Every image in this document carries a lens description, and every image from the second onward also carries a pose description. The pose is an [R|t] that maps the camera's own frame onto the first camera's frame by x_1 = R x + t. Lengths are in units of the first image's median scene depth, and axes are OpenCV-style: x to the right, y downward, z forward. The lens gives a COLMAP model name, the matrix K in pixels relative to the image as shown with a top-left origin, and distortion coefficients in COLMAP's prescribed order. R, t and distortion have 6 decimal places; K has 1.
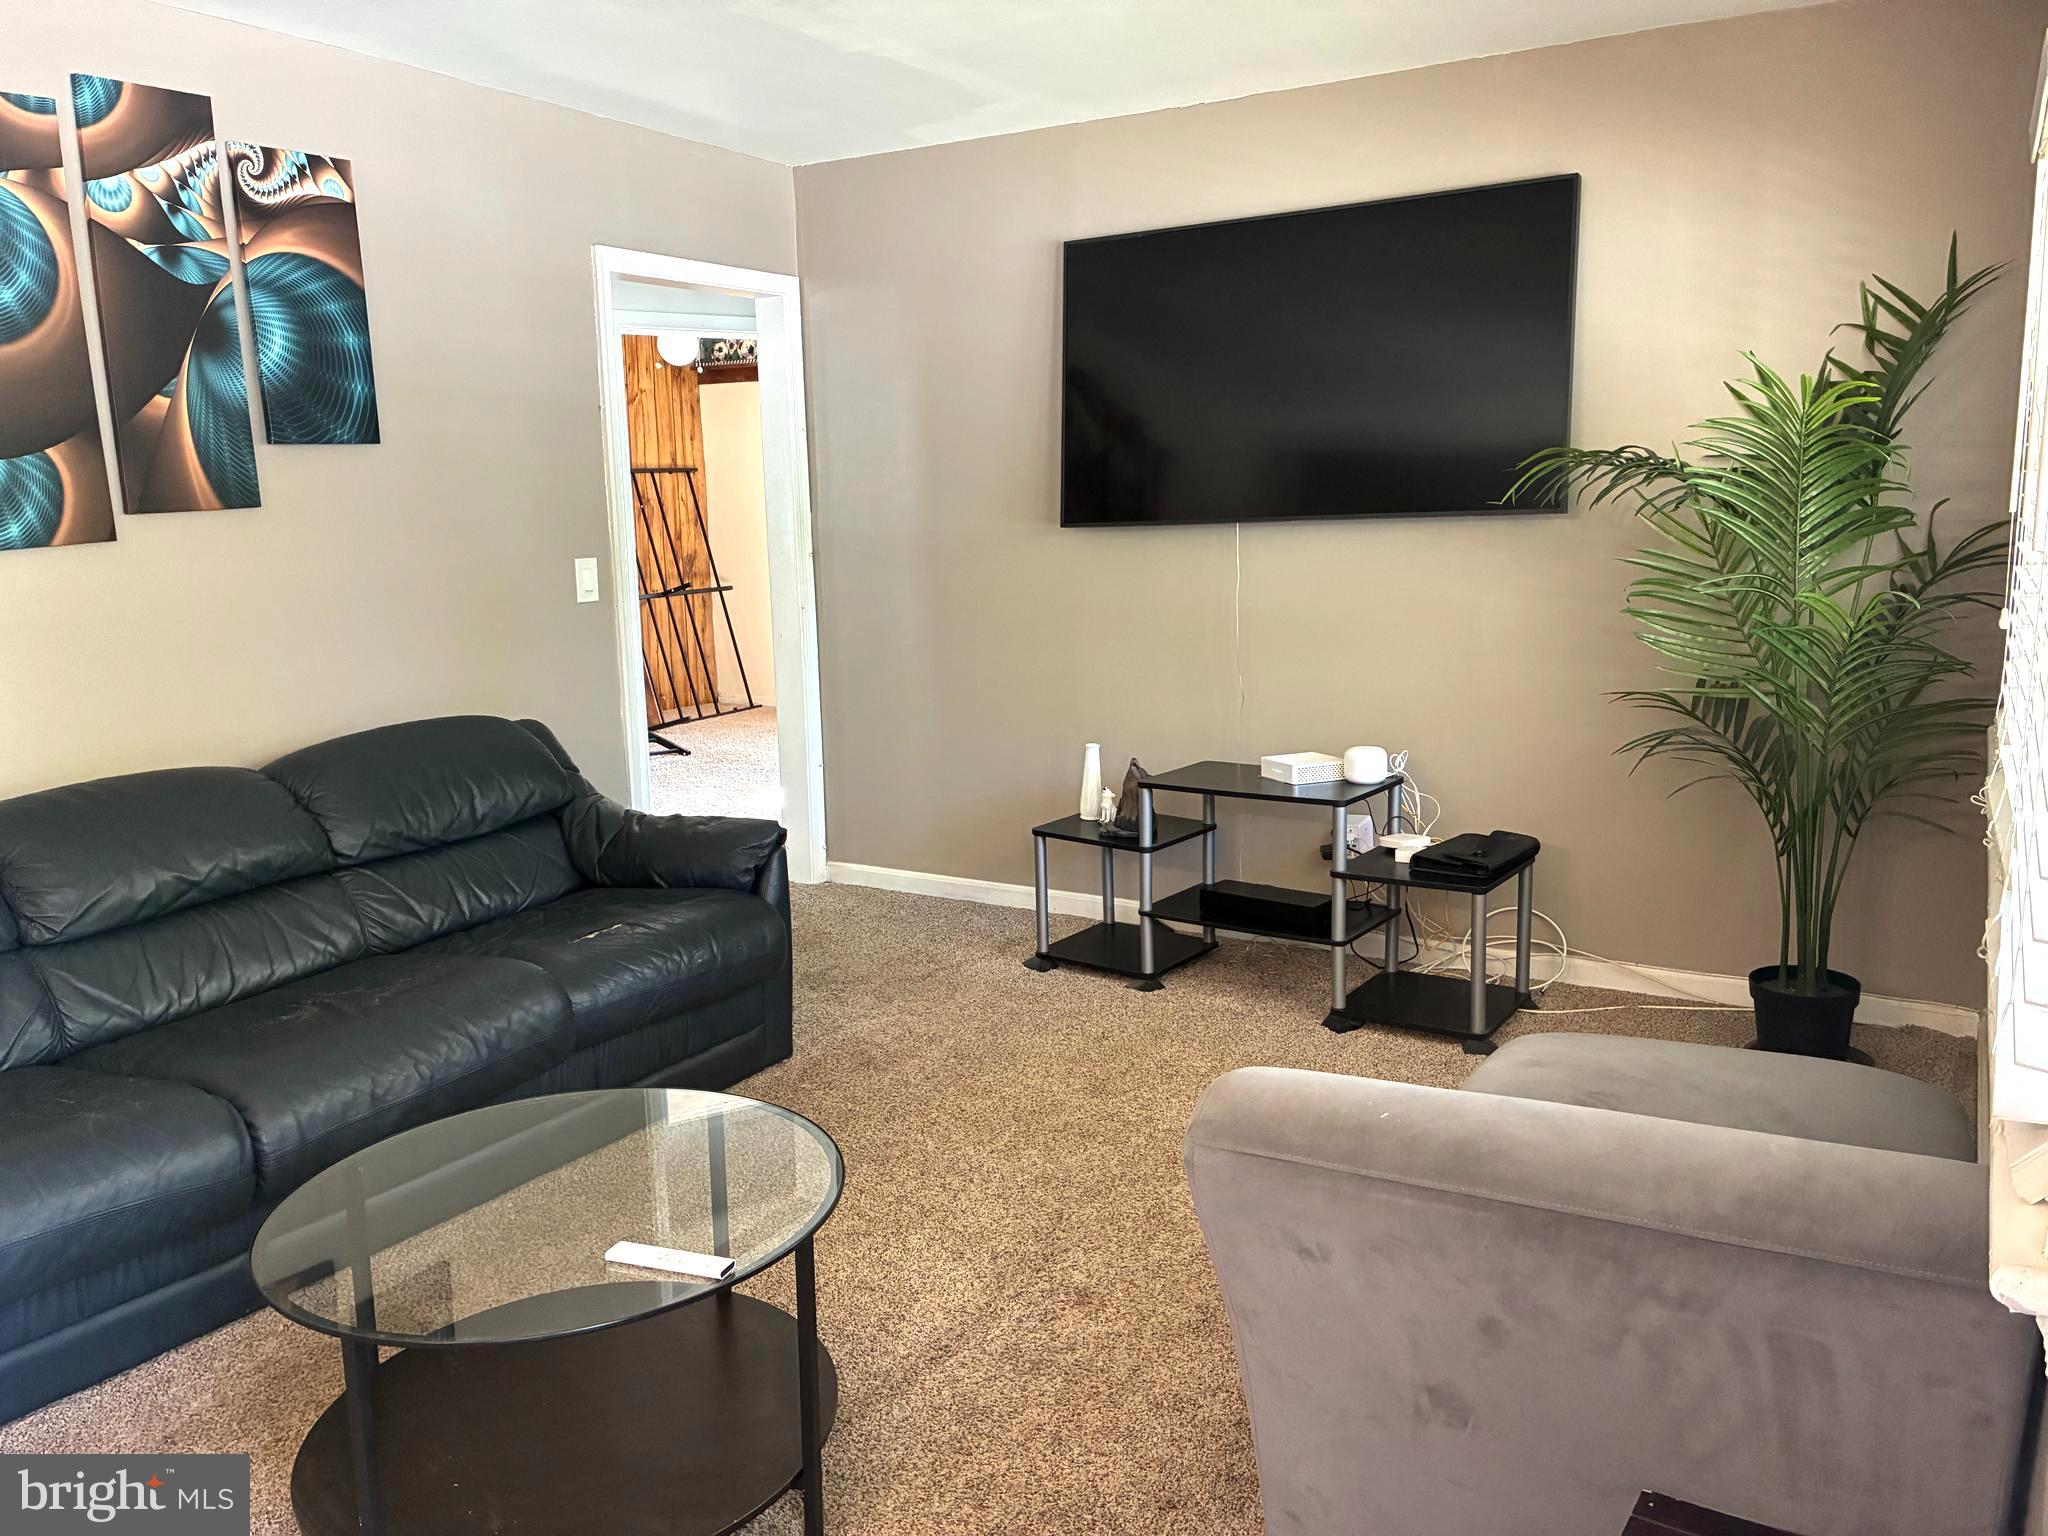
lens RADIAL K [[1551.4, 0, 1045.5], [0, 1551.4, 737.3], [0, 0, 1]] dist [0.041839, -0.046430]
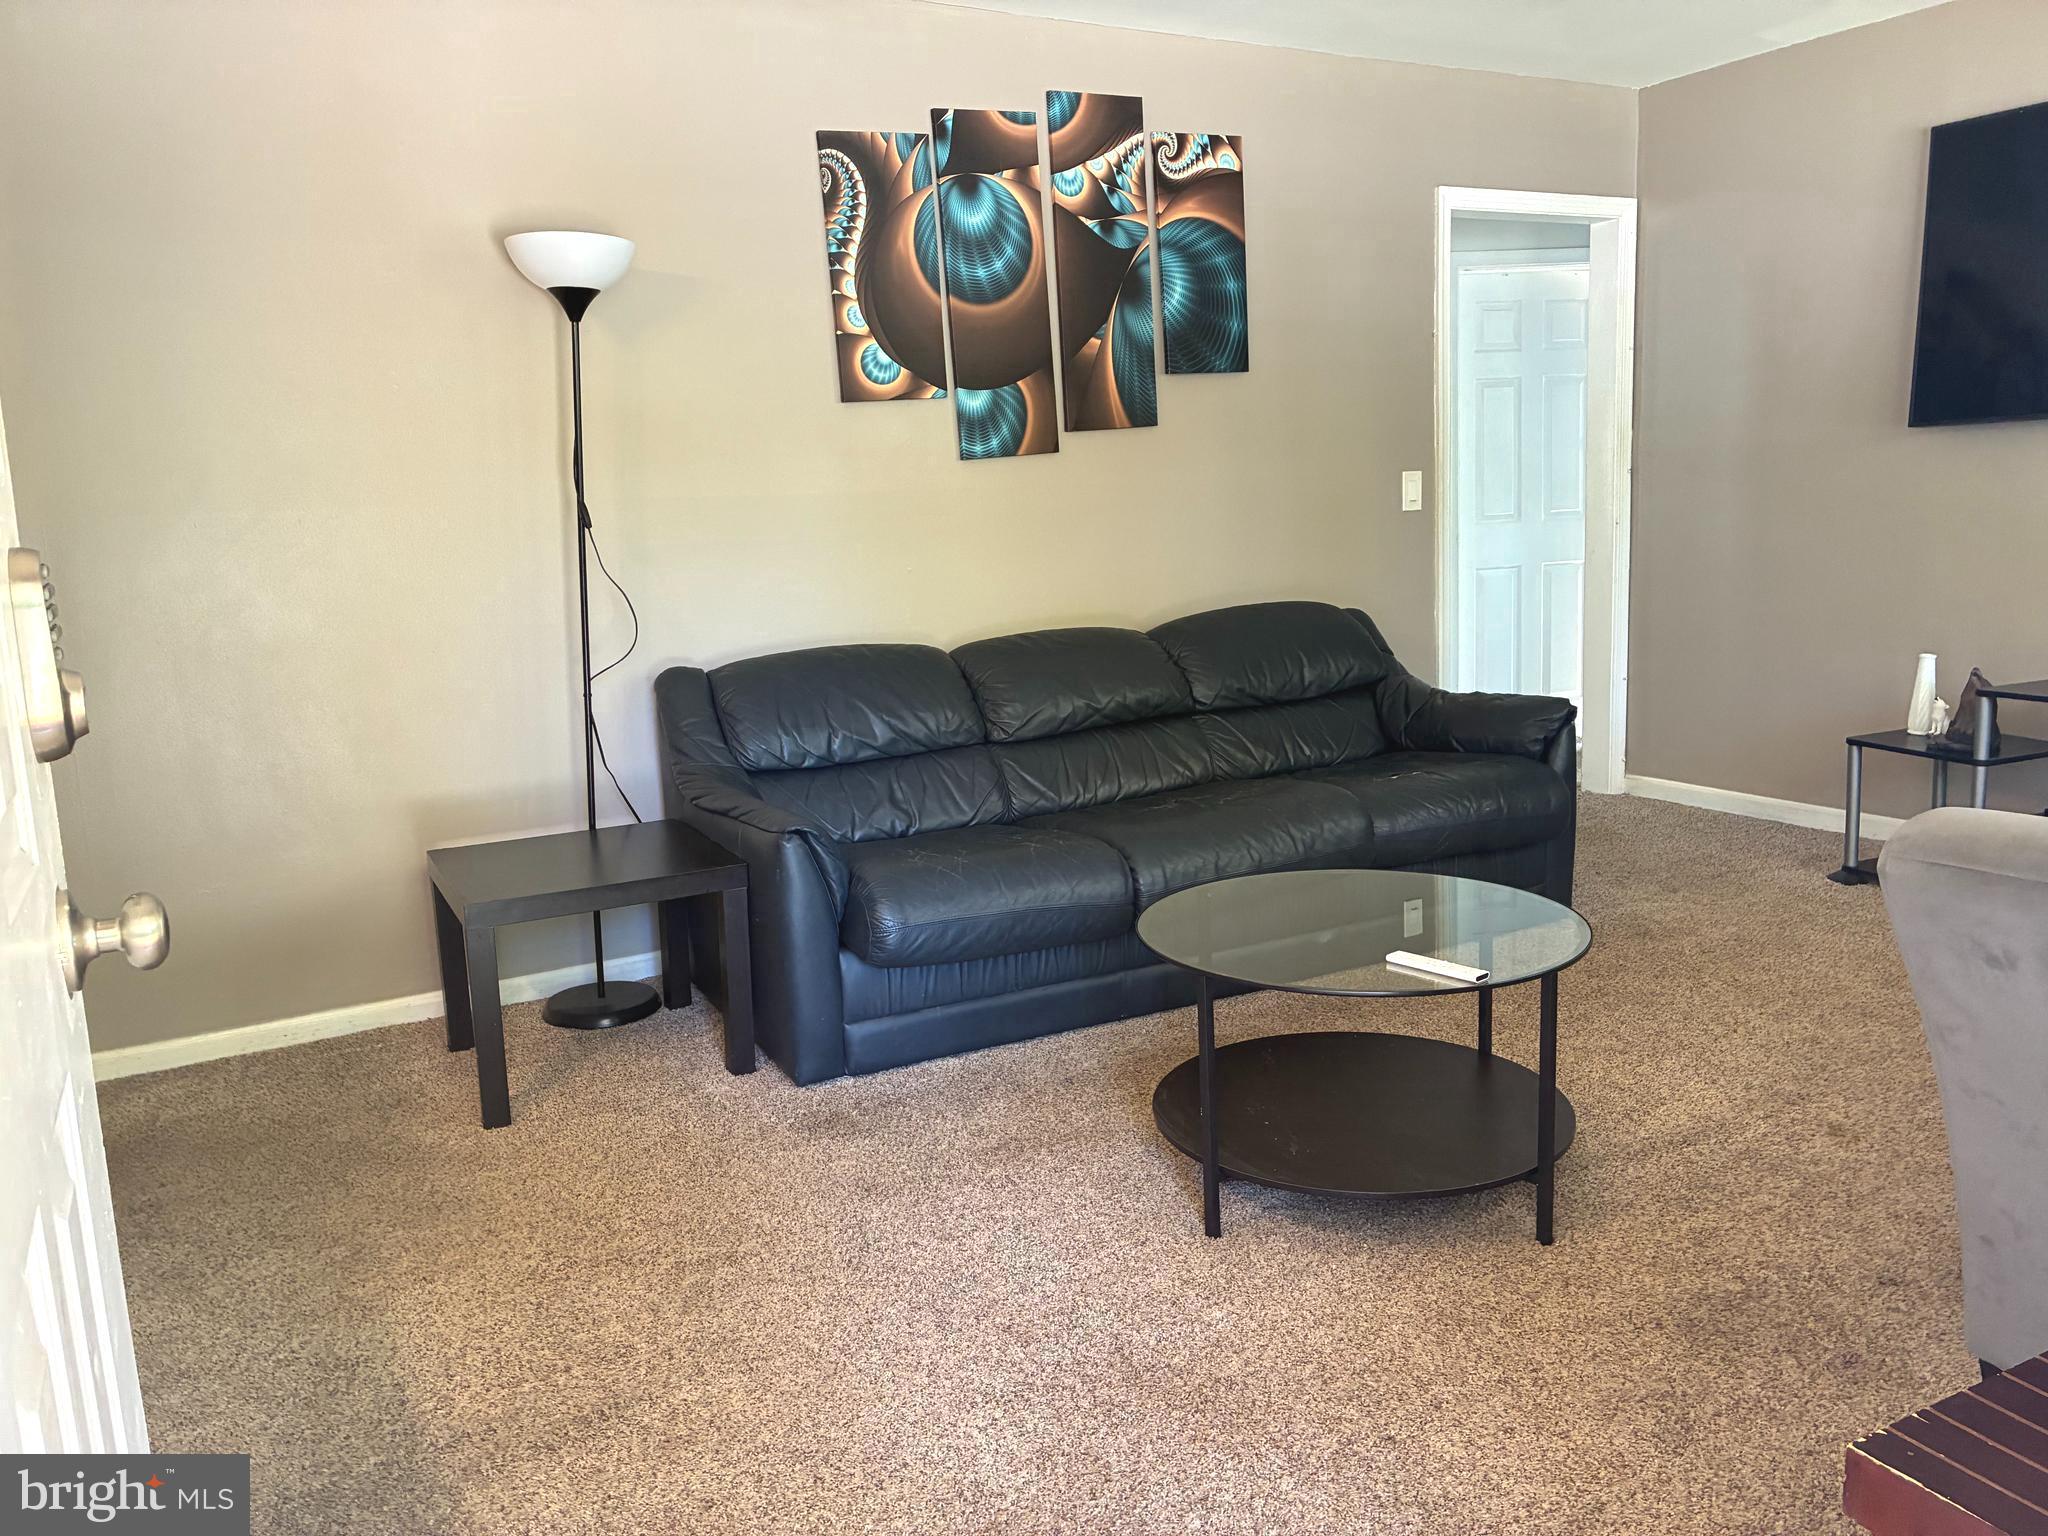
lens RADIAL K [[1551.4, 0, 1021.1], [0, 1551.4, 738.2], [0, 0, 1]] dist [0.041839, -0.046430]
pose [[0.861634, 0.064599, -0.503402, 0.047407], [-0.055352, 0.997911, 0.033316, 0.067786], [0.504502, -0.000842, 0.863410, -0.131196]]
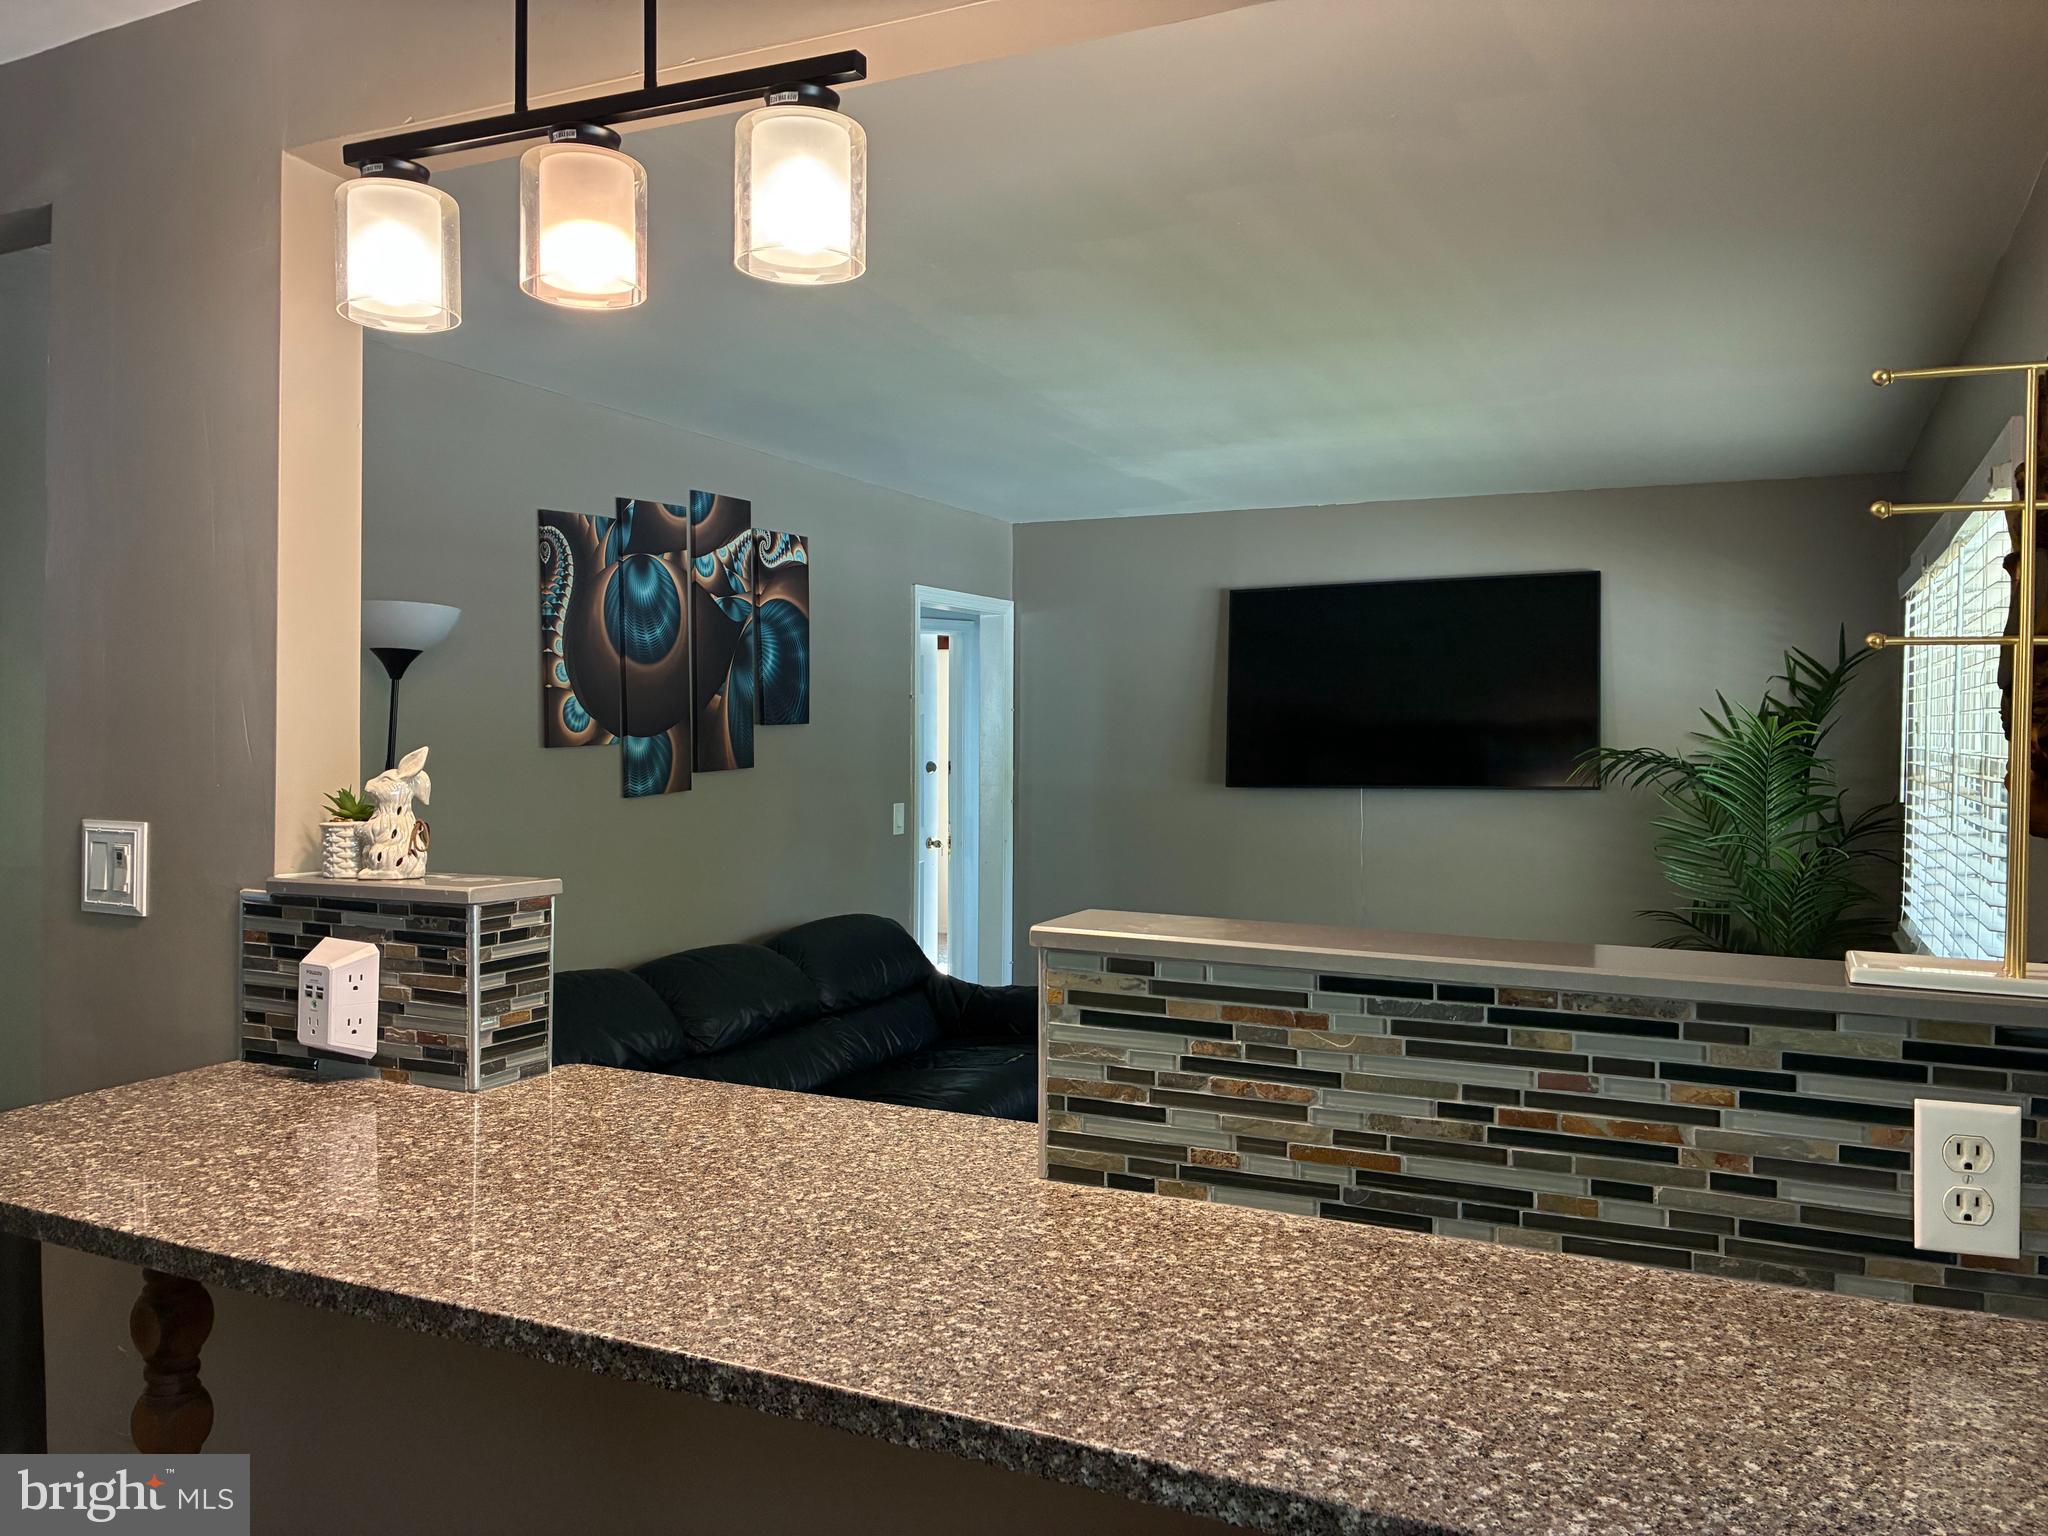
lens RADIAL K [[1551.4, 0, 1026.9], [0, 1551.4, 761.5], [0, 0, 1]] dist [0.041839, -0.046430]
pose [[0.995232, 0.024641, 0.094375, -0.388998], [-0.011849, 0.990940, -0.133783, 0.039417], [-0.096817, 0.132027, 0.986507, -0.468124]]
